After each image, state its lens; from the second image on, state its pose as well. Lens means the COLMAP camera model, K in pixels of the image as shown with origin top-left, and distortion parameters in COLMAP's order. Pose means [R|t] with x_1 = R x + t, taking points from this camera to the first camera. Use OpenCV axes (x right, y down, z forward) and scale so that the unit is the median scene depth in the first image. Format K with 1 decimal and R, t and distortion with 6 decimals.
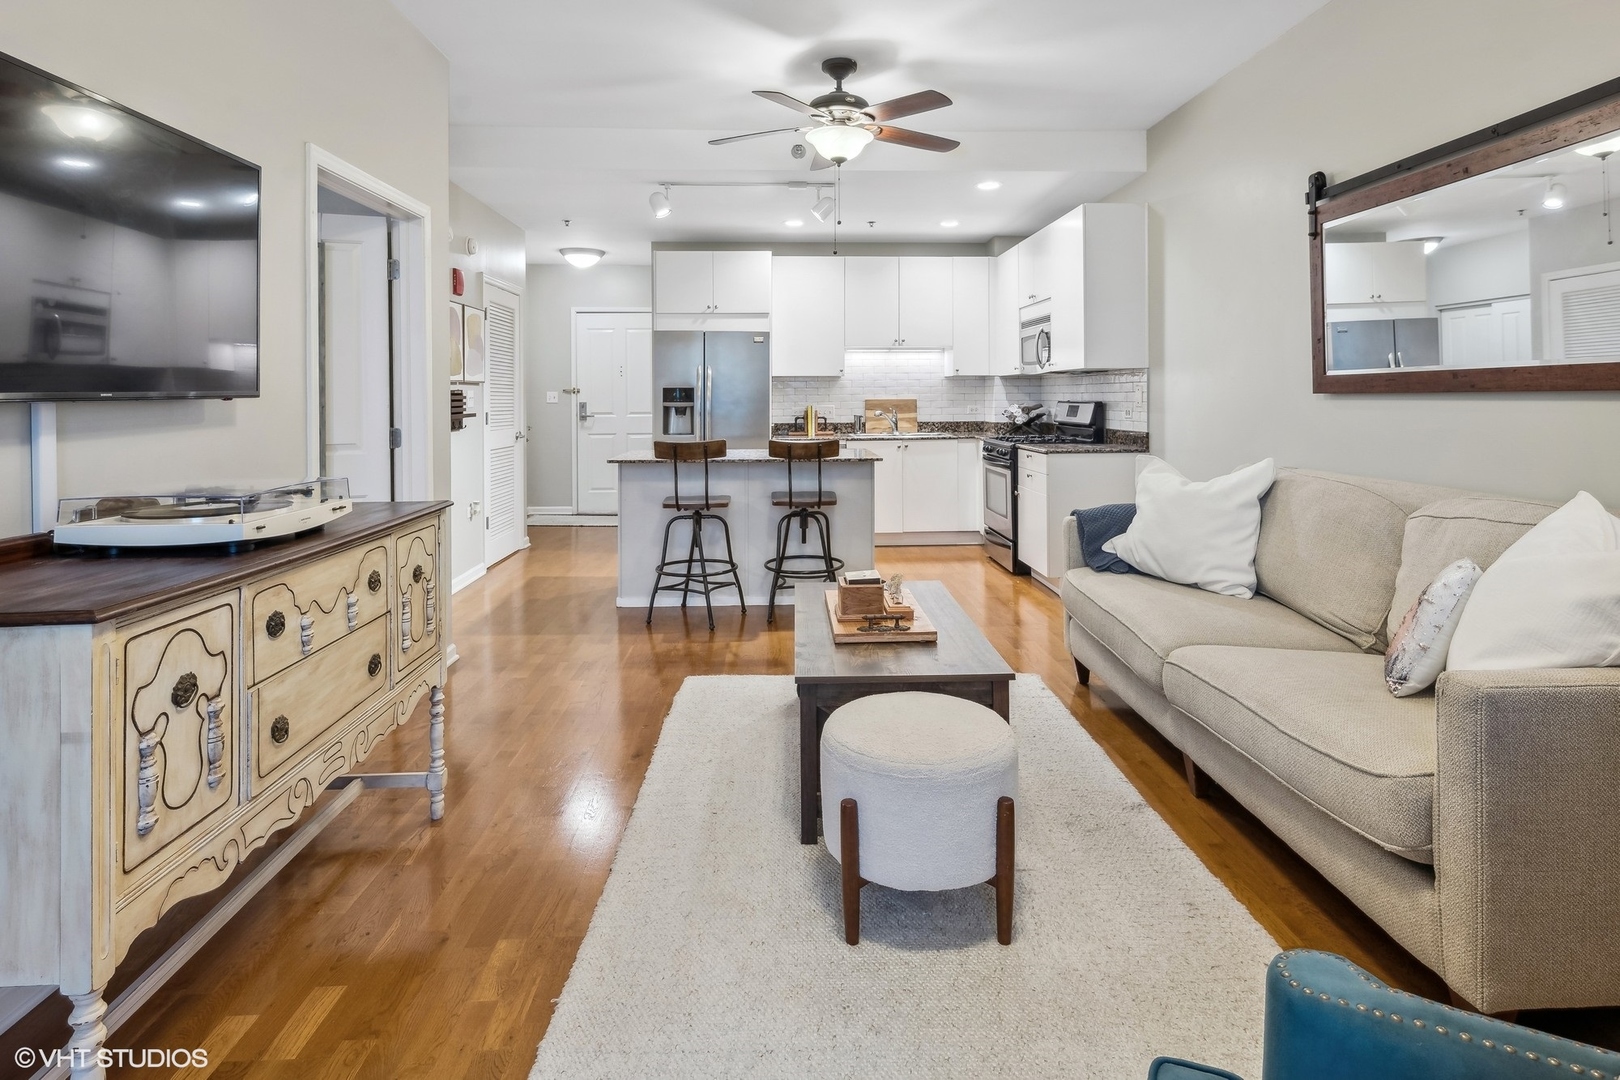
lens RADIAL K [[867.6, 0, 814.6], [0, 867.6, 379.9], [0, 0, 1]] dist [-0.000688, -0.000086]
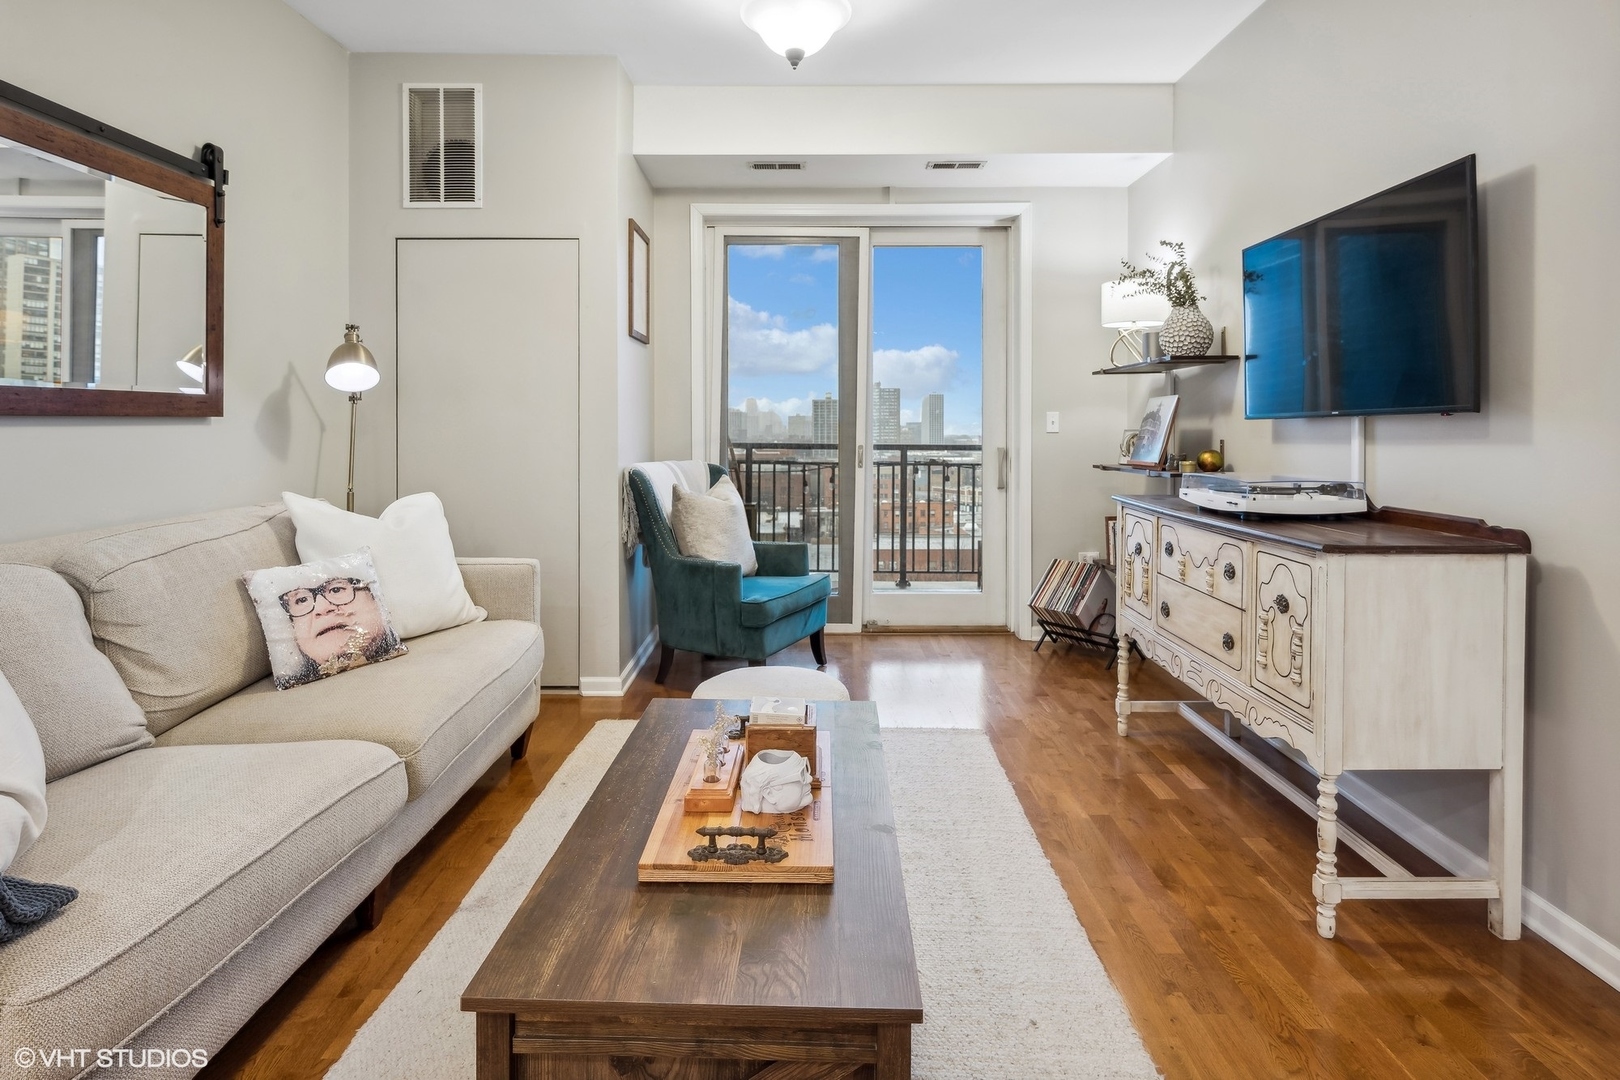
lens RADIAL K [[859.1, 0, 810.2], [0, 859.1, 434.7], [0, 0, 1]] dist [-0.001571, -0.000002]
pose [[-0.998804, 0.005217, 0.048606, 0.001393], [0.004826, 0.999955, -0.008156, 0.015972], [-0.048647, -0.007912, -0.998785, 0.673244]]
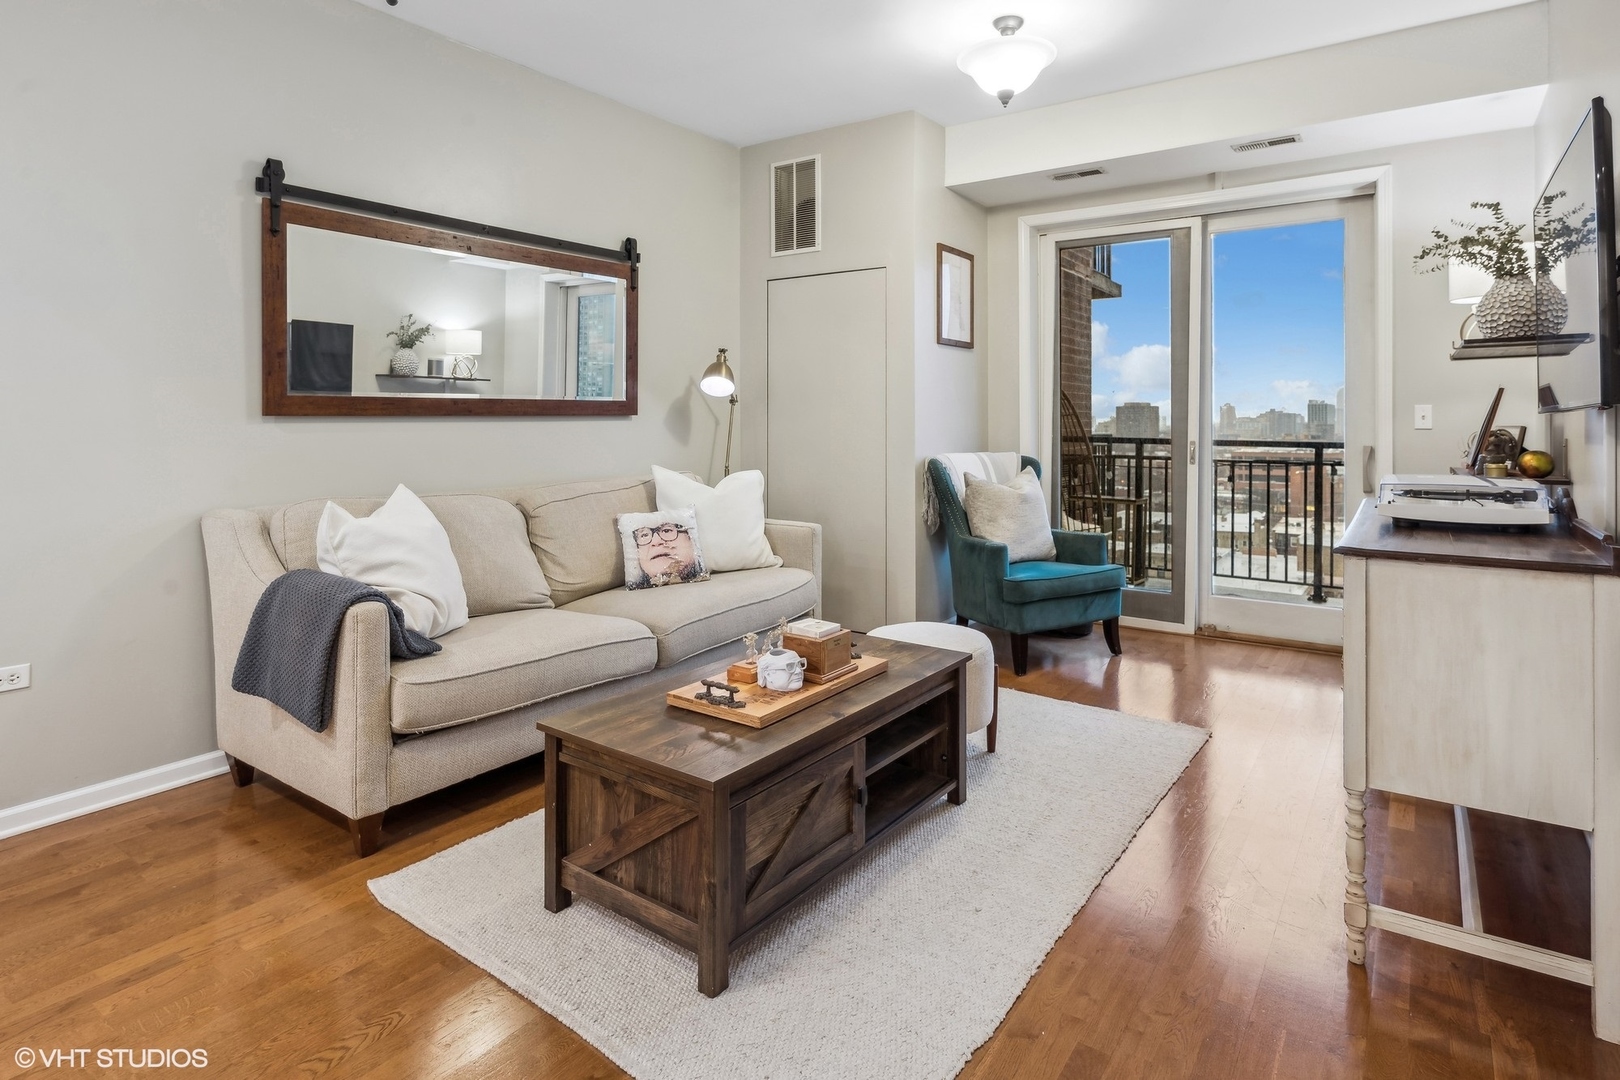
lens RADIAL K [[874.5, 0, 812.8], [0, 874.5, 421.3], [0, 0, 1]] dist [-0.001364, 0.000359]
pose [[-0.793007, 0.004829, 0.609193, -0.193641], [-0.006363, 0.999848, -0.016209, 0.016629], [-0.609179, -0.016731, -0.792856, 0.704572]]
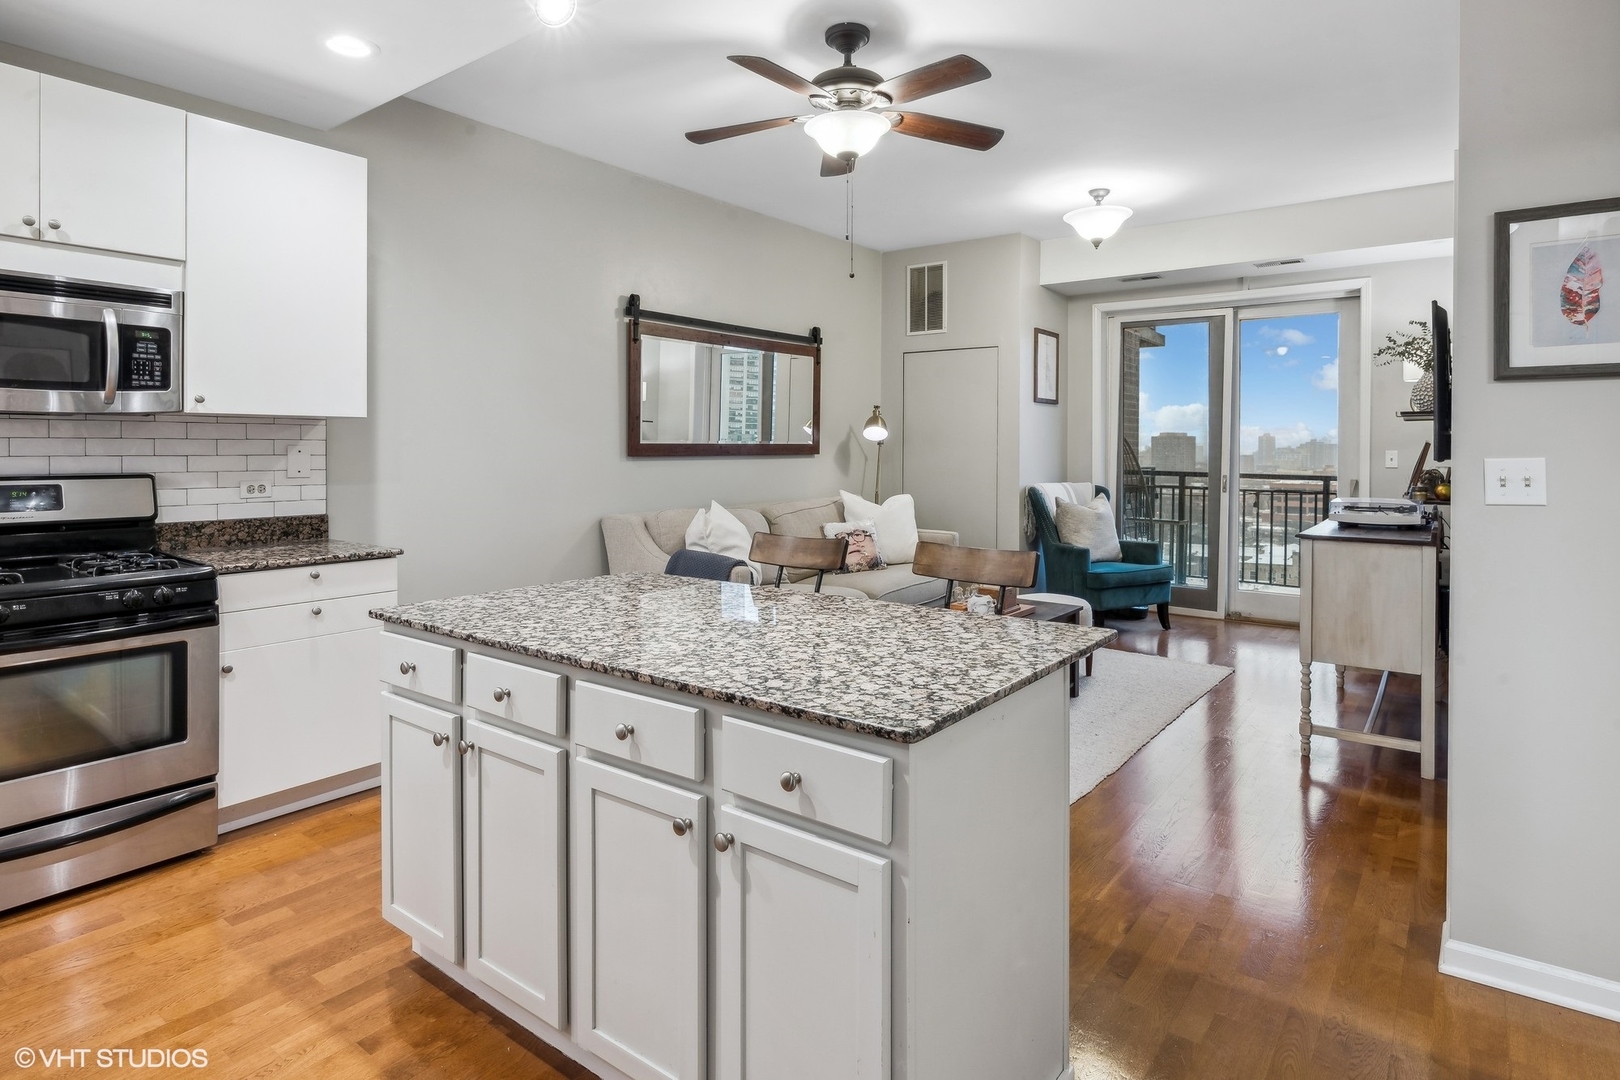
lens RADIAL K [[874.4, 0, 815.7], [0, 874.4, 459.0], [0, 0, 1]] dist [-0.002757, -0.000210]
pose [[-0.772084, -0.005337, 0.635497, -0.266711], [-0.011844, 0.999912, -0.005993, 0.012671], [-0.635410, -0.012154, -0.772080, 0.972409]]
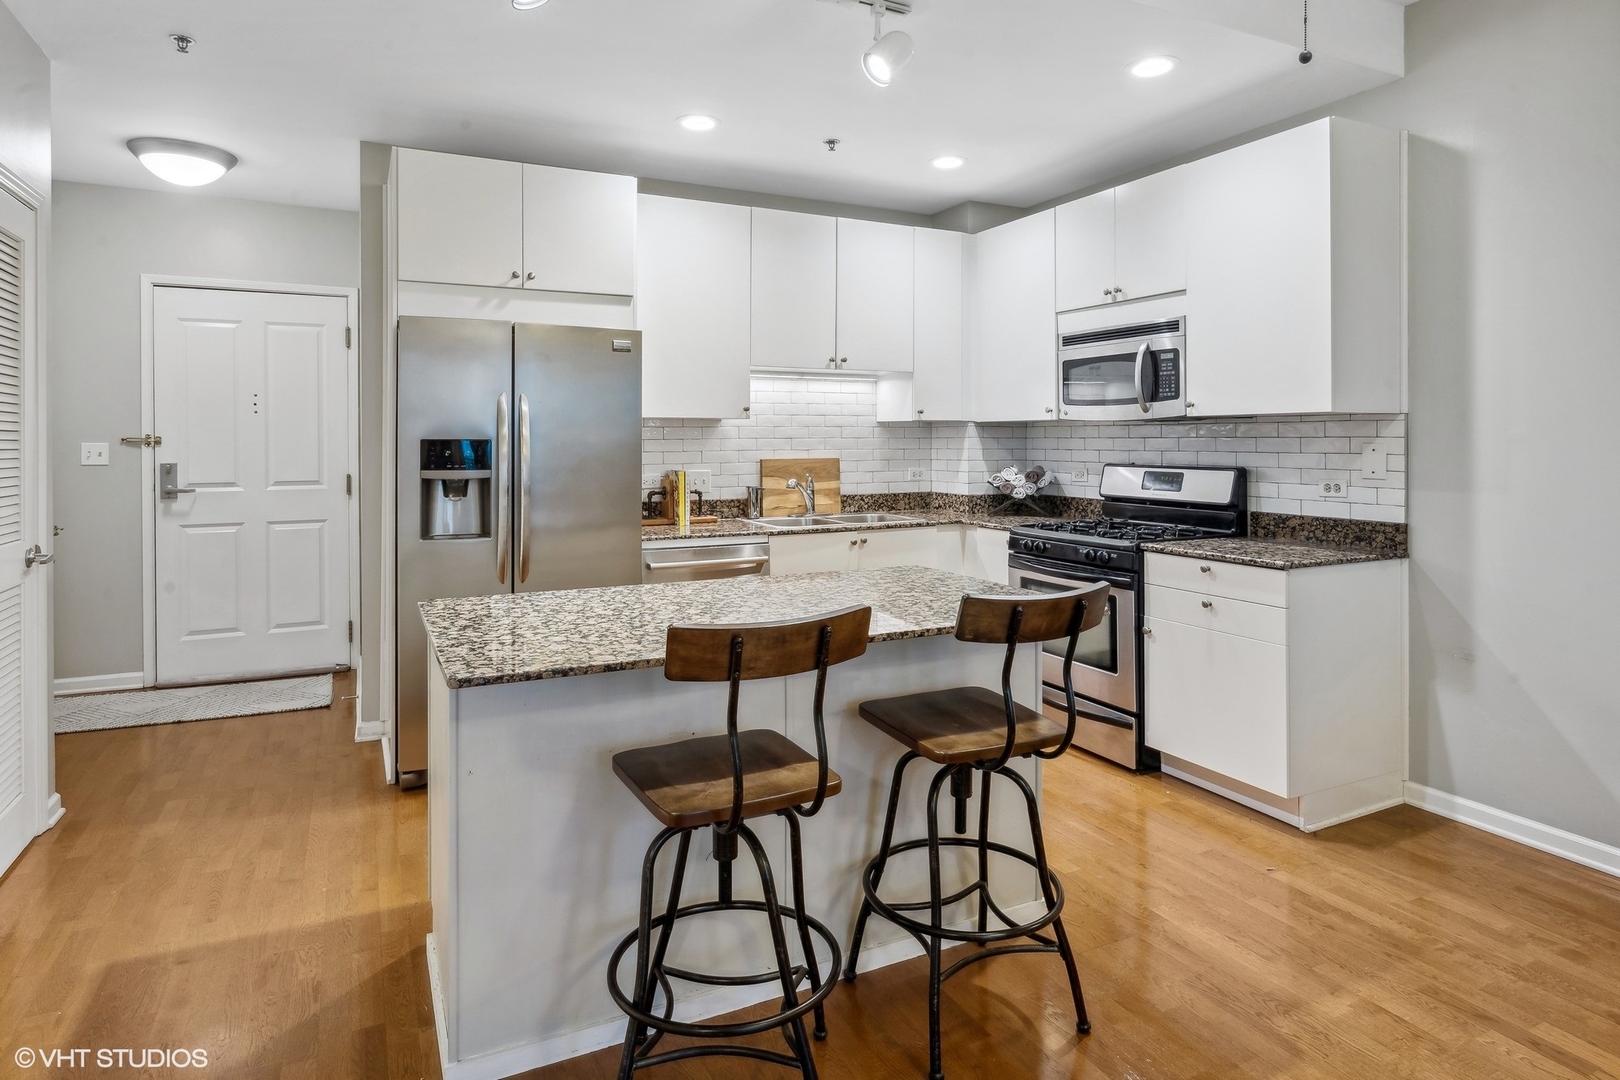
lens RADIAL K [[915.4, 0, 809.1], [0, 915.4, 432.7], [0, 0, 1]] dist [-0.000602, -0.000730]
pose [[0.914078, 0.007297, 0.405472, -0.177827], [-0.011449, 0.999904, 0.007814, -0.000547], [-0.405376, -0.011784, 0.914074, 0.452772]]
